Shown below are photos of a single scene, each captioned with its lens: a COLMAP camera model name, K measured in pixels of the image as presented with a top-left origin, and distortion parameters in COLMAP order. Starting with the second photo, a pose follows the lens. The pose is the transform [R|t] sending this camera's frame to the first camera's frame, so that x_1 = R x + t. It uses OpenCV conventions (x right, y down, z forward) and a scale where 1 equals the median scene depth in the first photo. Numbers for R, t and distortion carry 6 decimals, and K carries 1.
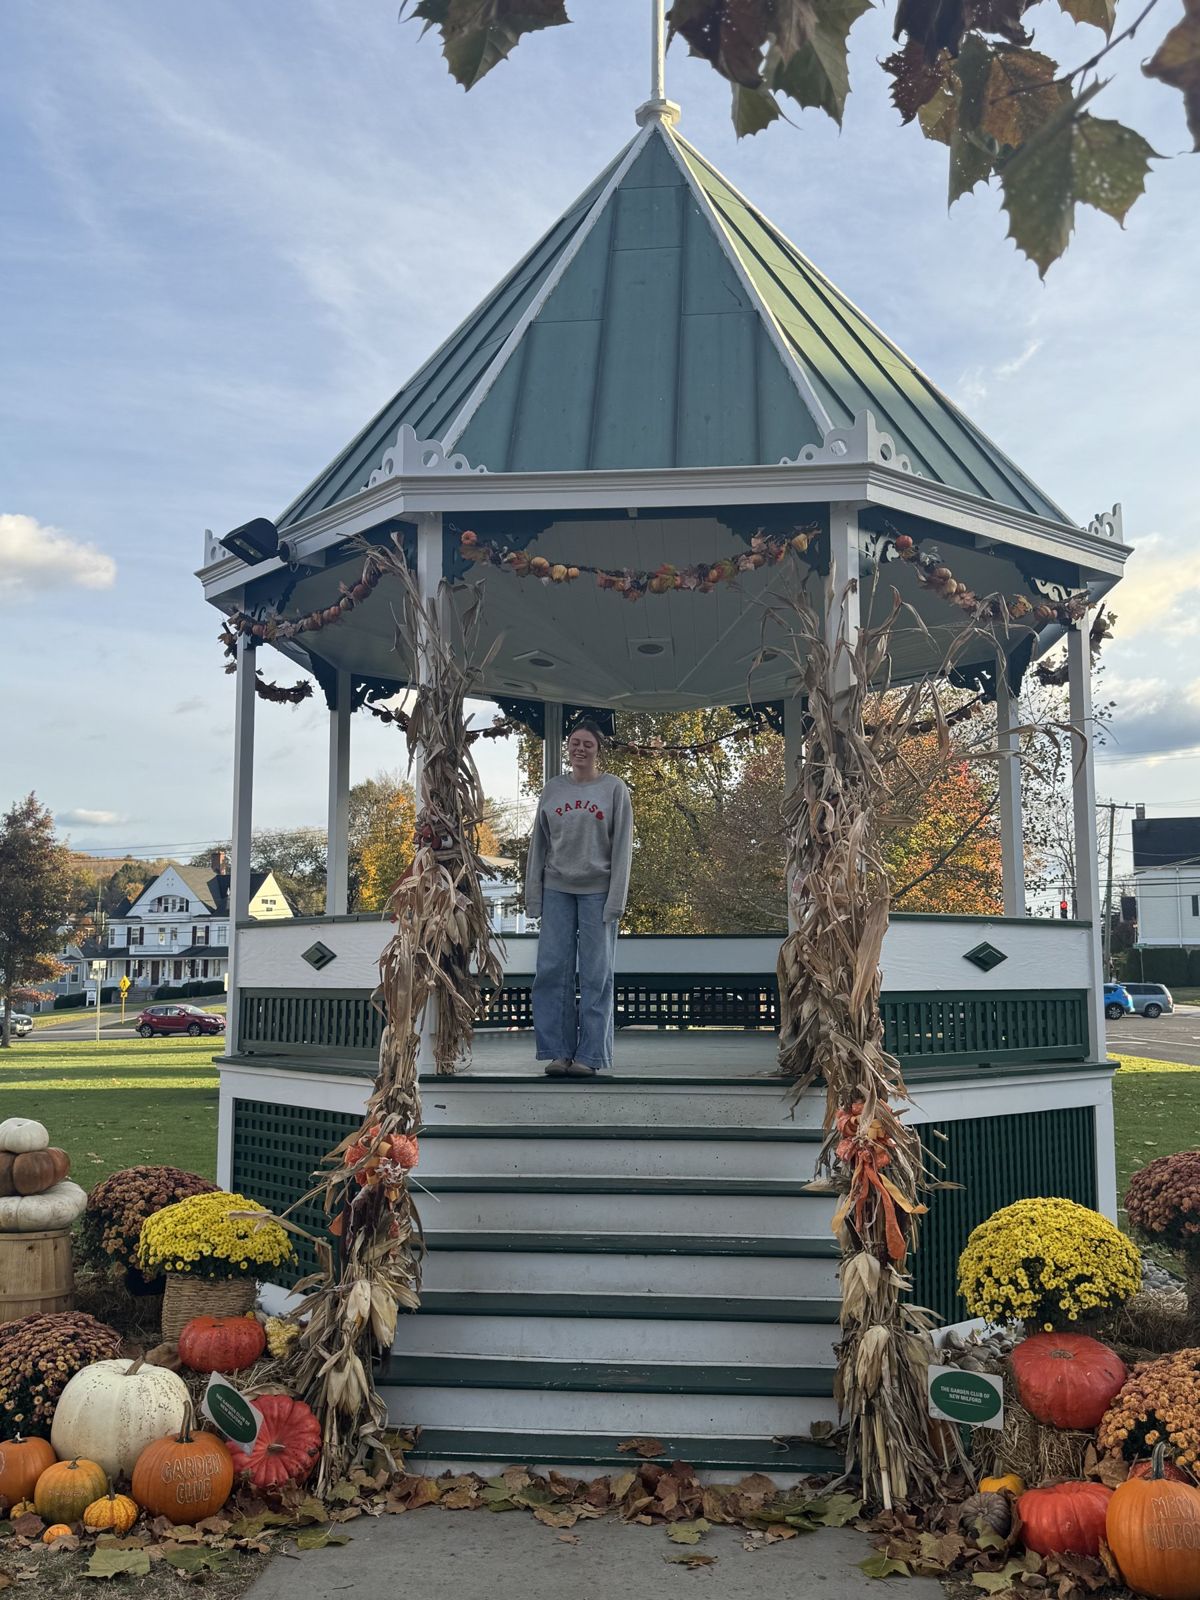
lens RADIAL K [[1458.7, 0, 600.0], [0, 1458.7, 800.0], [0, 0, 1]] dist [0.171658, -0.001633]
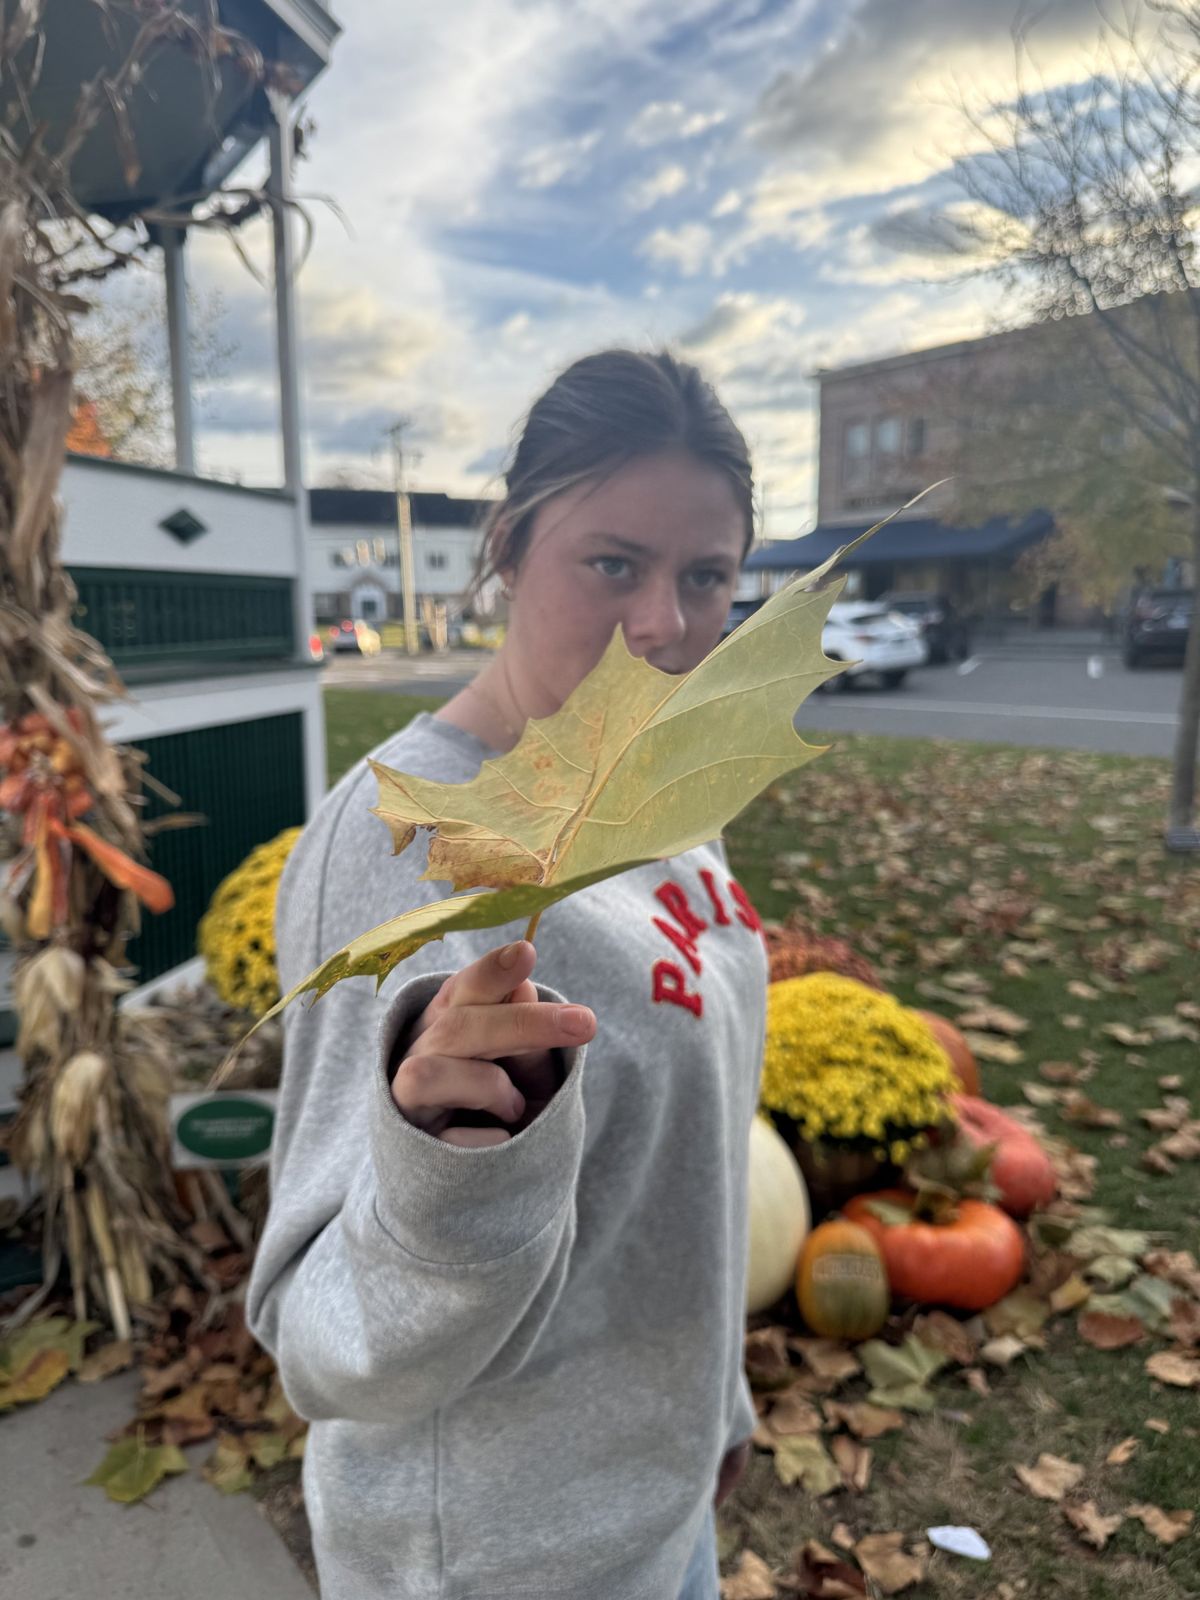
lens RADIAL K [[1177.0, 0, 600.0], [0, 1177.0, 800.0], [0, 0, 1]] dist [-0.053773, 0.000243]
pose [[0.786081, -0.100191, 0.609949, 0.070436], [-0.057165, 0.970764, 0.233132, 0.123582], [-0.615474, -0.218128, 0.757372, 0.530590]]
